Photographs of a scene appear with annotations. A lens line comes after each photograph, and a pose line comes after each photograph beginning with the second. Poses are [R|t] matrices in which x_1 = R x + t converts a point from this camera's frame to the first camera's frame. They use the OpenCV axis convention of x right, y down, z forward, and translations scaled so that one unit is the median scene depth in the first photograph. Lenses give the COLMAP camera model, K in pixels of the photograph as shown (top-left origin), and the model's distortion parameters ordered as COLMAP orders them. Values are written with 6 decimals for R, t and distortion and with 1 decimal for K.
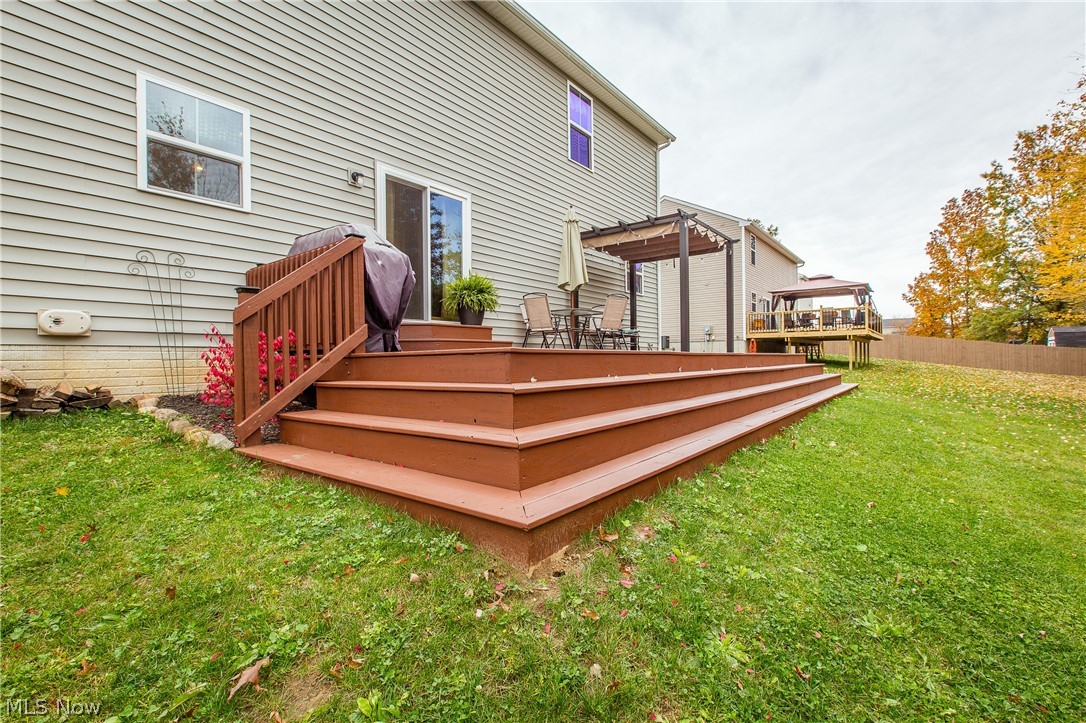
lens RADIAL K [[495.0, 0, 553.0], [0, 495.0, 361.9], [0, 0, 1]] dist [0.001907, -0.000602]
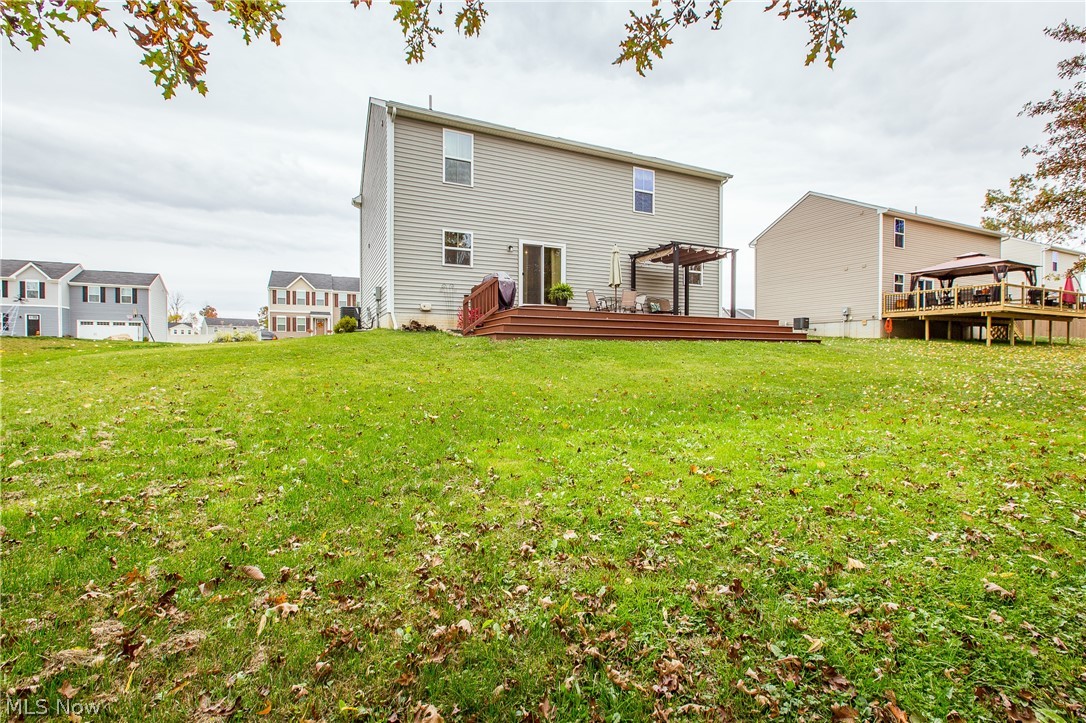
lens RADIAL K [[495.0, 0, 539.3], [0, 495.0, 359.8], [0, 0, 1]] dist [0.001907, -0.000602]
pose [[0.888322, 0.019032, -0.458826, 0.735982], [-0.014315, 0.999803, 0.013756, 0.129943], [0.458997, -0.005652, 0.888420, -0.957205]]
